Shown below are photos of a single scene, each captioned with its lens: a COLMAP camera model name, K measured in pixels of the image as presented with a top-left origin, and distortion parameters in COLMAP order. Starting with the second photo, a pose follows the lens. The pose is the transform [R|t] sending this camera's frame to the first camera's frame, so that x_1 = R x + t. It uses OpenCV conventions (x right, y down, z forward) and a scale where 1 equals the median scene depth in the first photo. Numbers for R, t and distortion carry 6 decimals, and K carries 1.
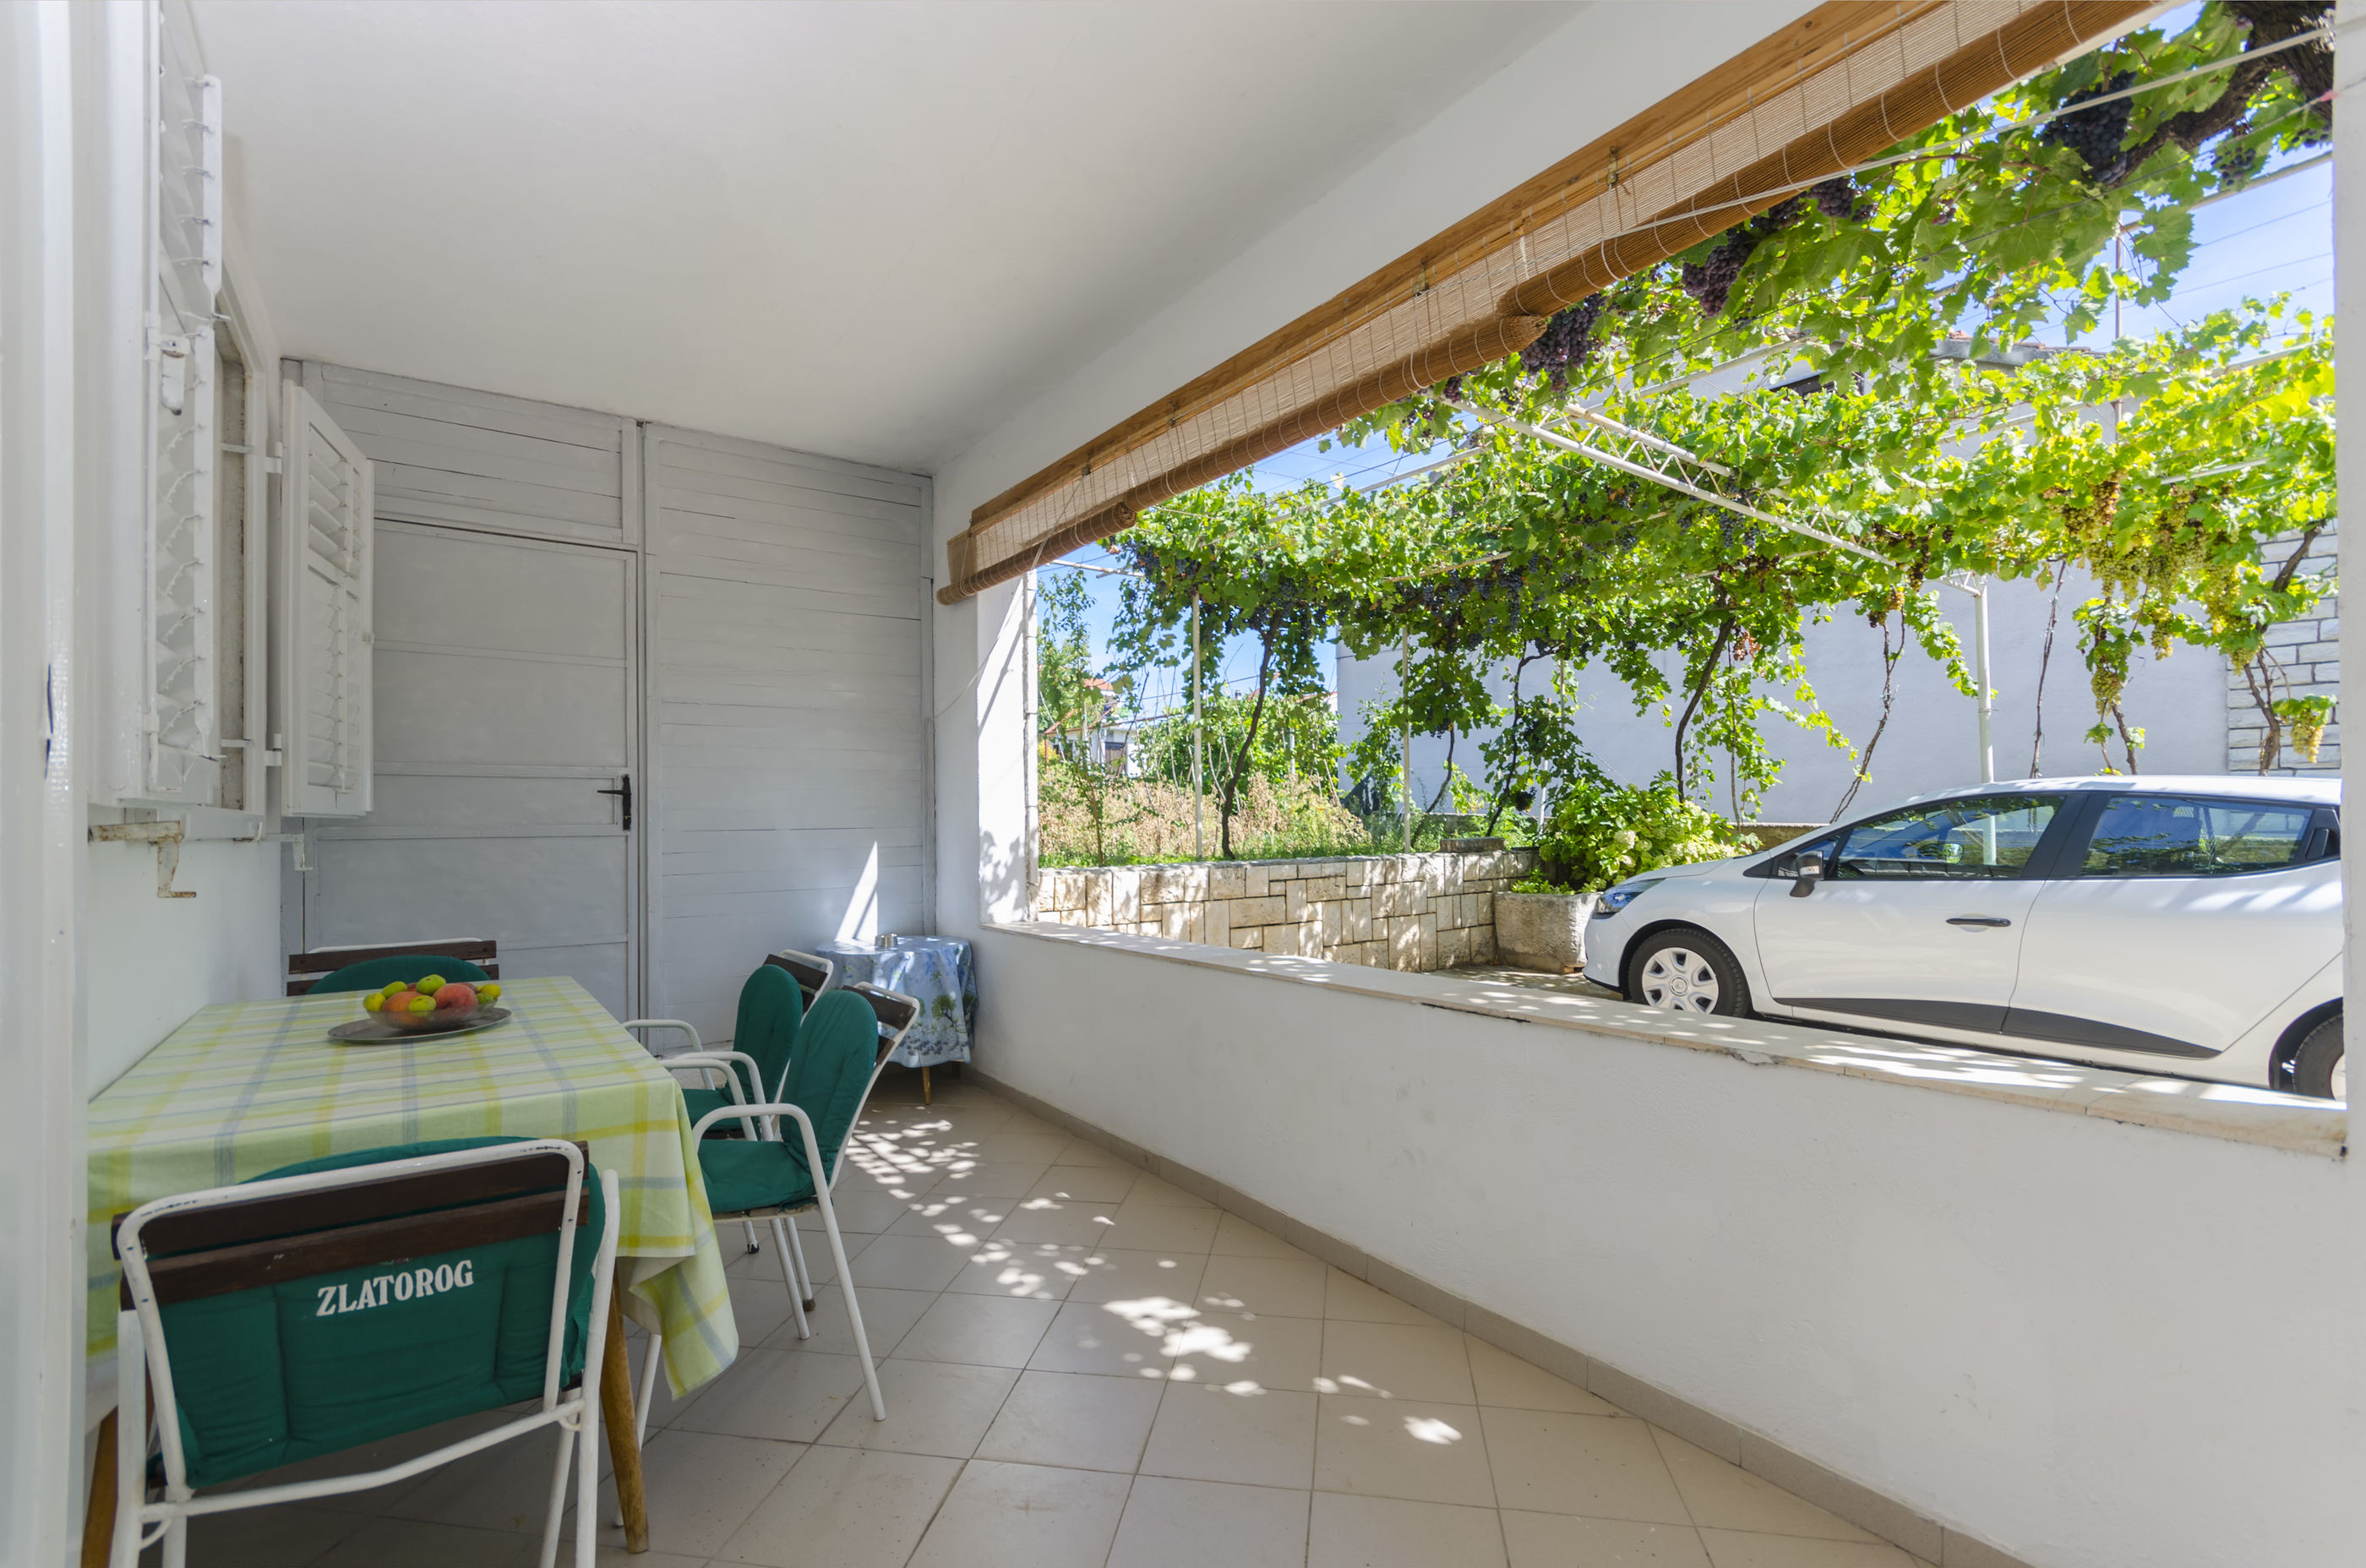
lens RADIAL K [[1059.5, 0, 1182.1], [0, 1059.5, 807.3], [0, 0, 1]] dist [0.000502, 0.000334]
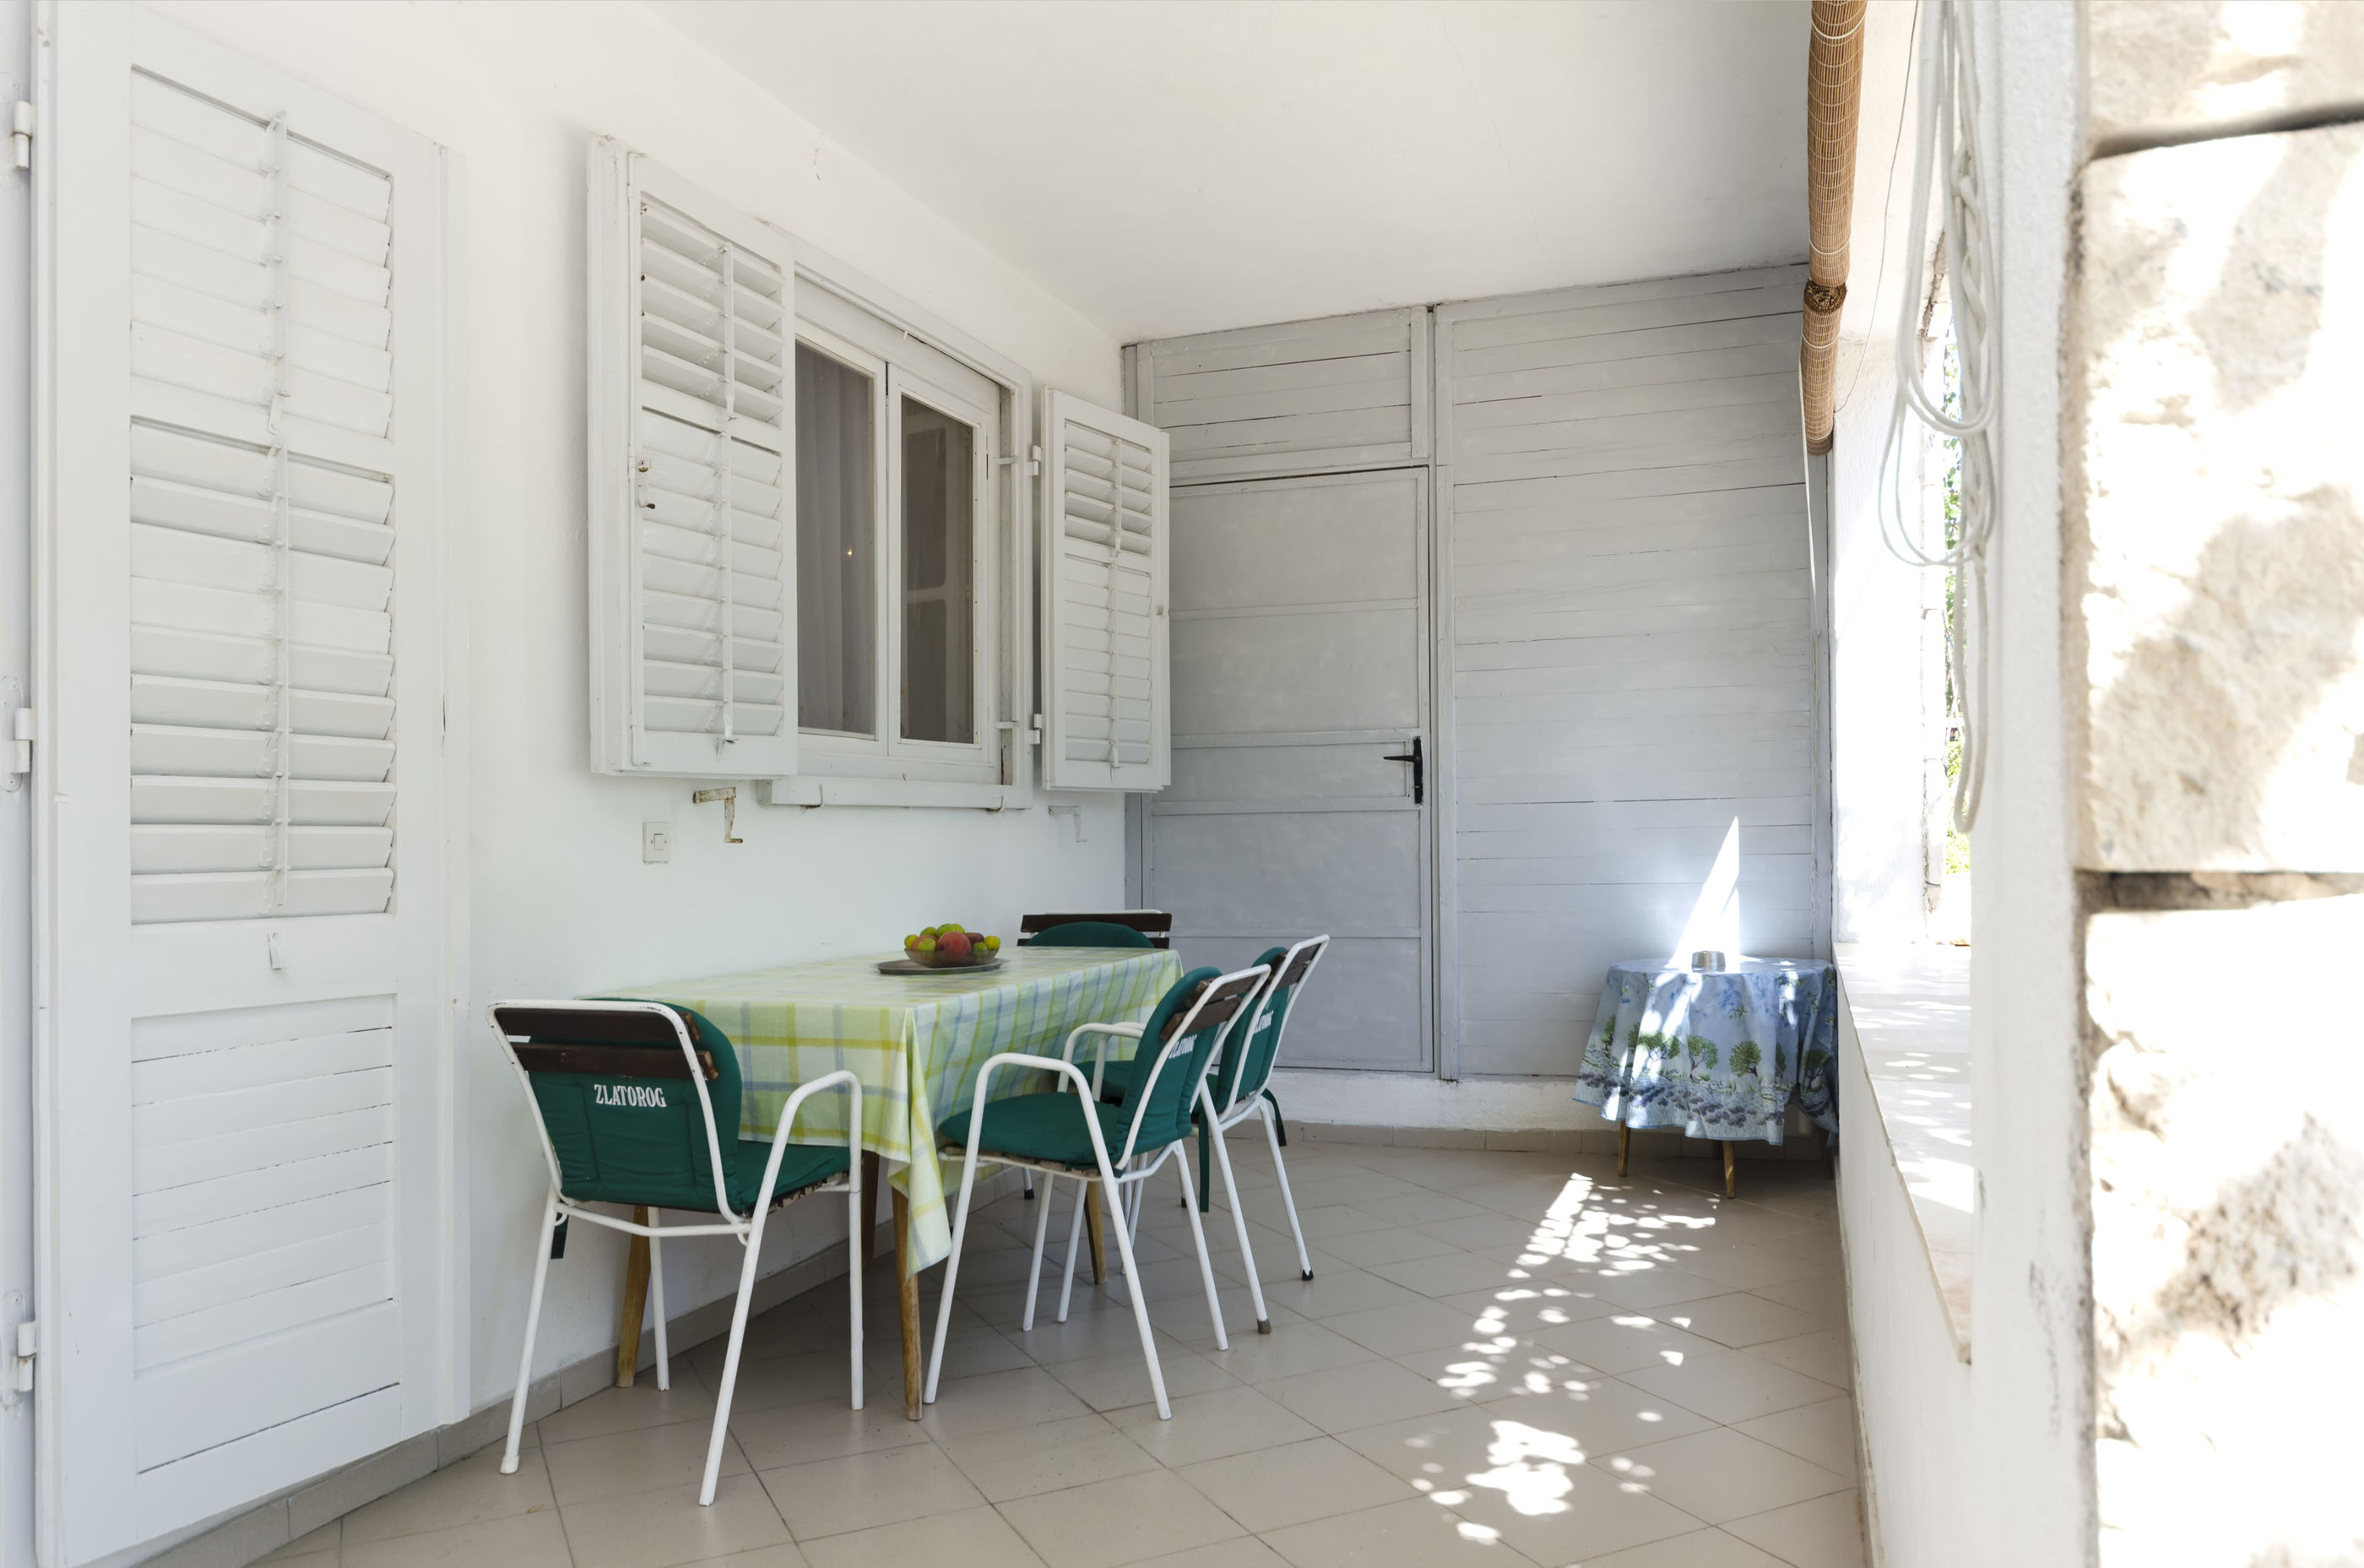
lens RADIAL K [[1723.0, 0, 1182.0], [0, 1723.0, 784.0], [0, 0, 1]] dist [0.000896, -0.000485]
pose [[0.573263, -0.020883, -0.819106, 0.554965], [0.020440, 0.999729, -0.011183, 0.020549], [0.819117, -0.010332, 0.573534, 0.086329]]
